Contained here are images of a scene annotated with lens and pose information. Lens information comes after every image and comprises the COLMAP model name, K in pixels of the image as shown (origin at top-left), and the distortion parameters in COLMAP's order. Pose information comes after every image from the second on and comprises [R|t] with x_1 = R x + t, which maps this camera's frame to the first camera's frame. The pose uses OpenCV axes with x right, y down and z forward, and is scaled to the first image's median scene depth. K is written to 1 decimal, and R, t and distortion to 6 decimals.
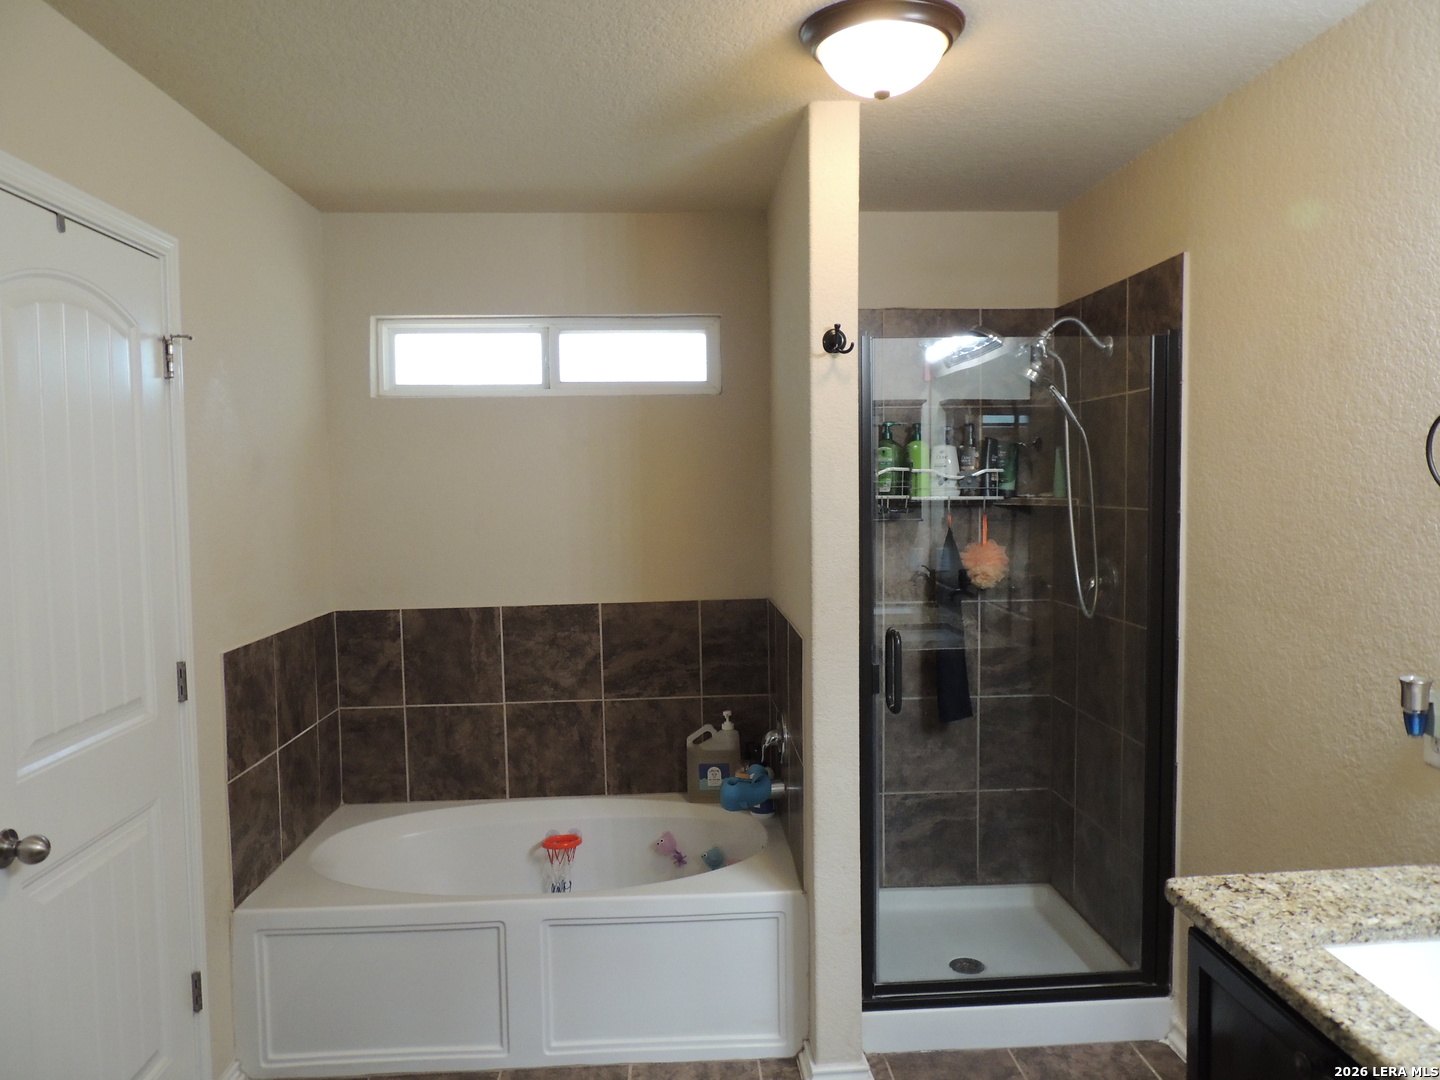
lens RADIAL K [[1024.9, 0, 720.8], [0, 1024.9, 541.4], [0, 0, 1]] dist [-0.021730, 0.004380]
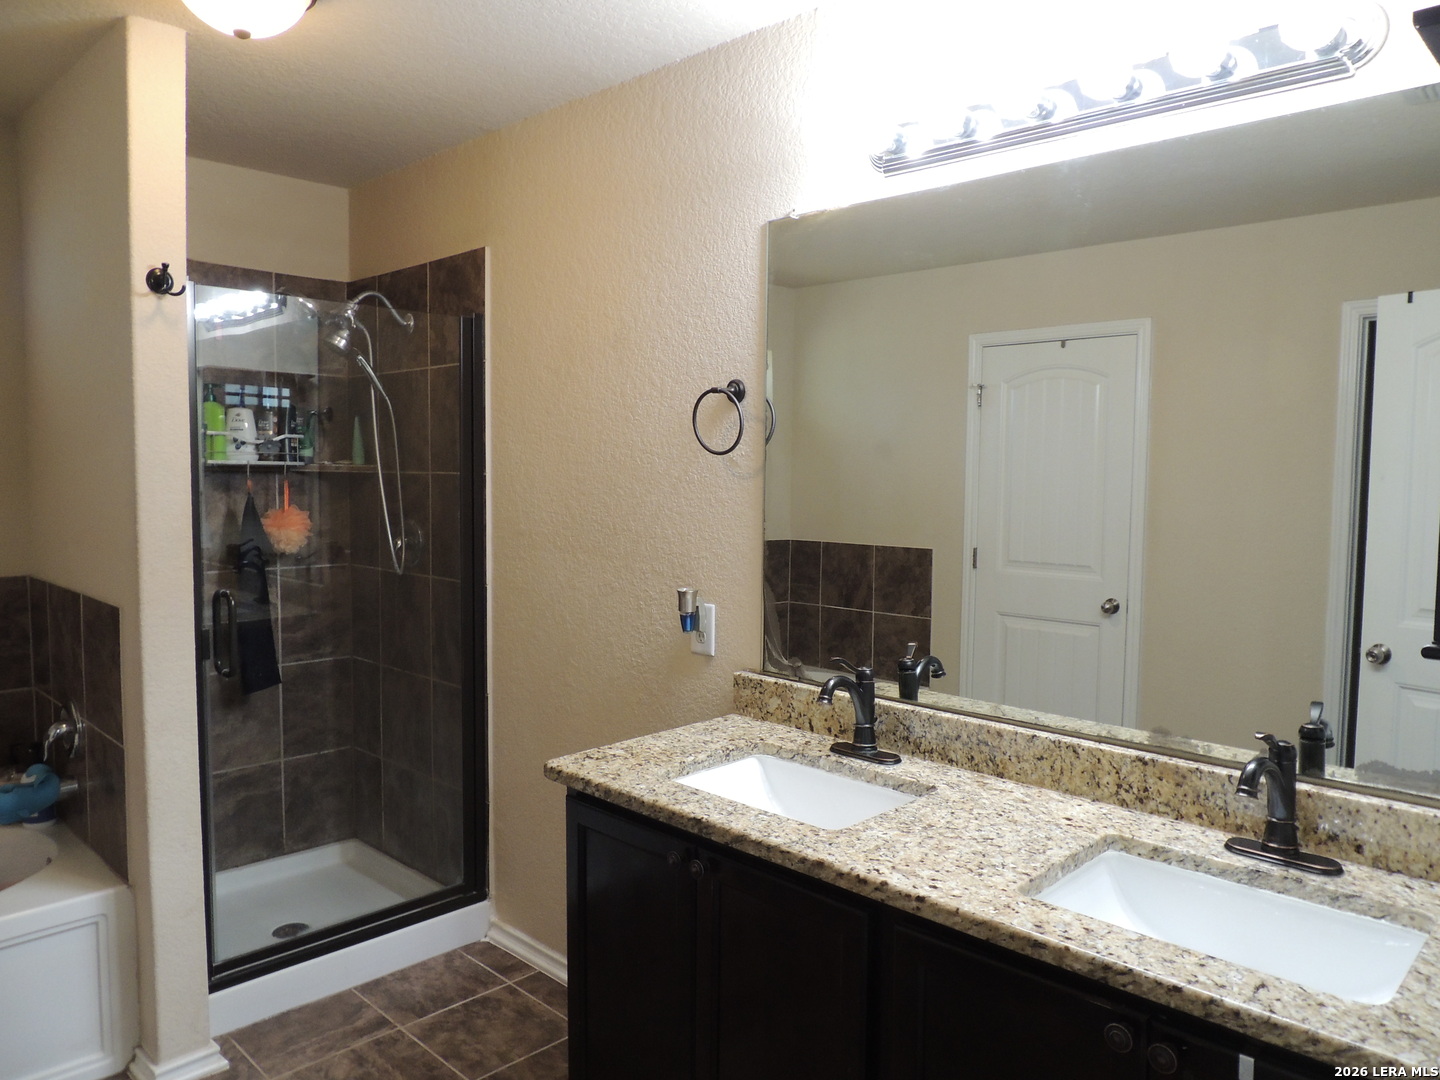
lens RADIAL K [[1024.9, 0, 720.8], [0, 1024.9, 541.4], [0, 0, 1]] dist [-0.021730, 0.004380]
pose [[0.732366, -0.027310, 0.680363, -0.136925], [0.021748, 0.999624, 0.016716, 0.032496], [-0.680564, 0.002554, 0.732685, -0.019651]]
